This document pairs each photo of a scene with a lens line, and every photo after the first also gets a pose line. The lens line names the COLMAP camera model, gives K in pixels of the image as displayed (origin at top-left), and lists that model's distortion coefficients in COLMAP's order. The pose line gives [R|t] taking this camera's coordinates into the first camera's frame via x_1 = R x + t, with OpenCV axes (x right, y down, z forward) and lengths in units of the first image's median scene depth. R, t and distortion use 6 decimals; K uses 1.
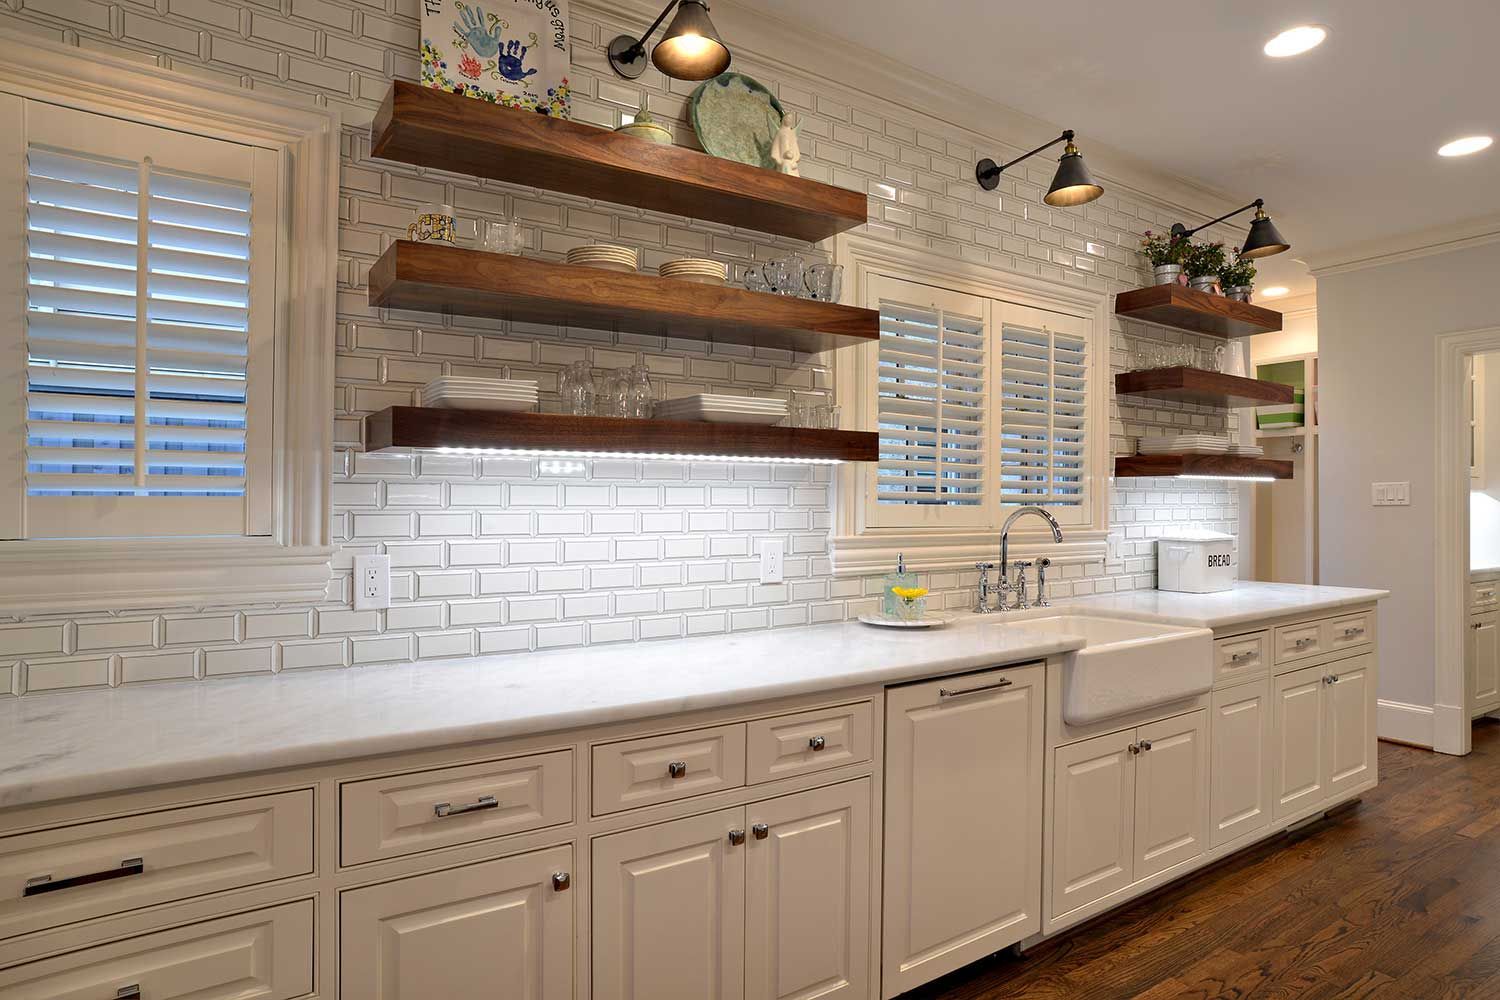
lens RADIAL K [[874.6, 0, 750.0], [0, 874.6, 500.0], [0, 0, 1]] dist [-0.066074, 0.004335]
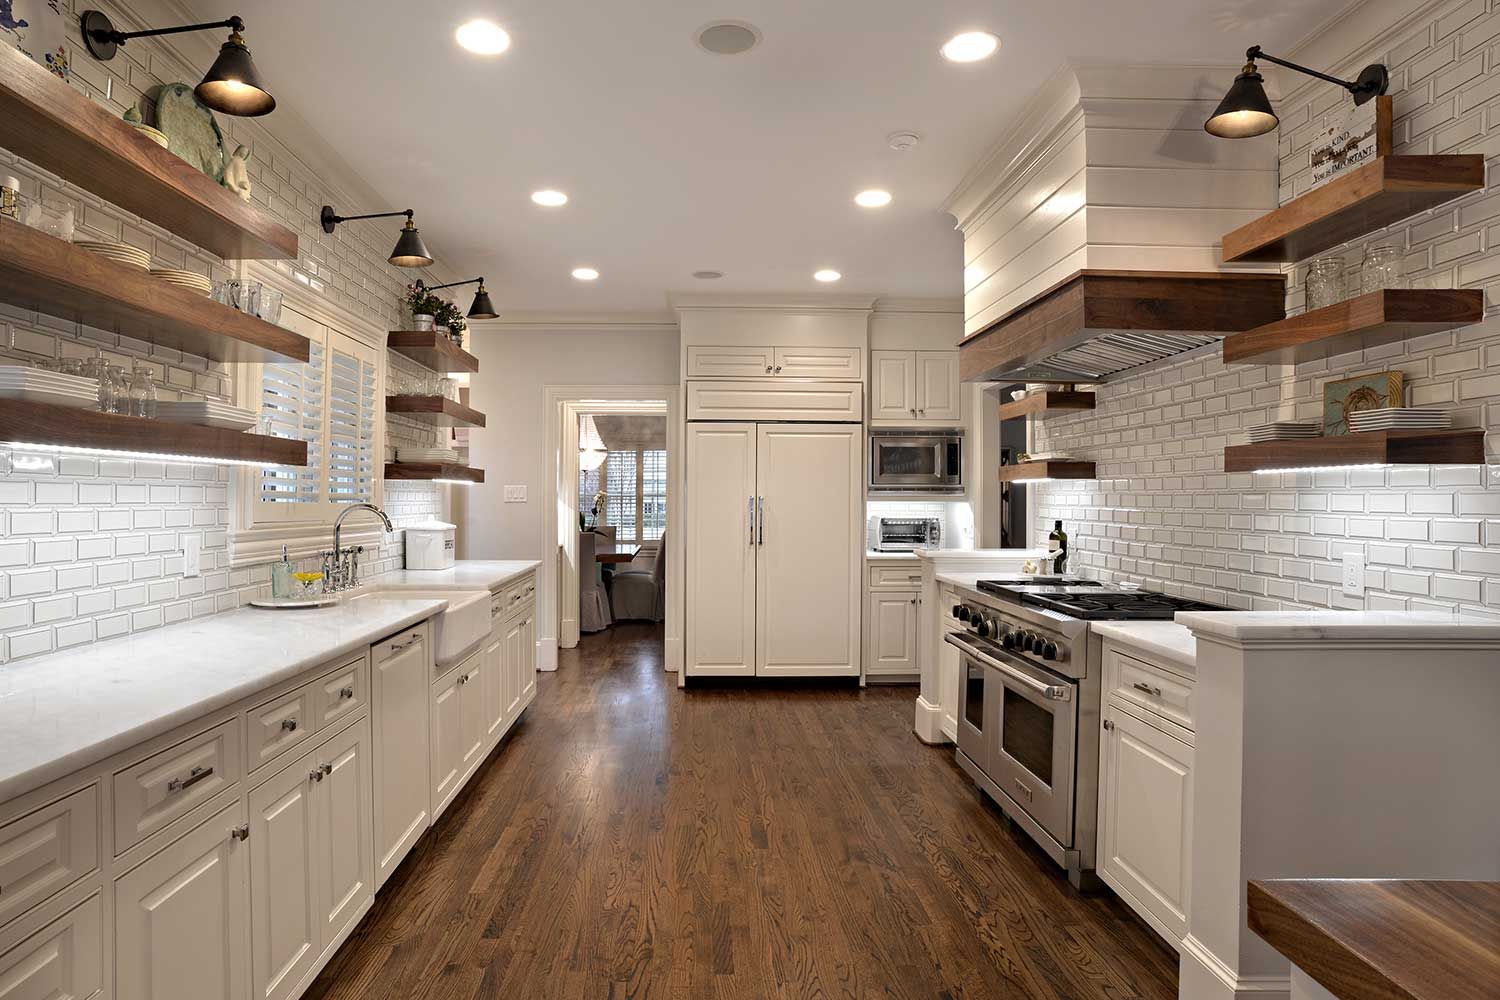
lens RADIAL K [[874.6, 0, 750.0], [0, 874.6, 500.0], [0, 0, 1]] dist [-0.066074, 0.004335]
pose [[0.497482, 0.005118, 0.867459, -0.505234], [-0.012979, 0.999915, 0.001543, -0.007087], [-0.867377, -0.012026, 0.497506, -0.089227]]
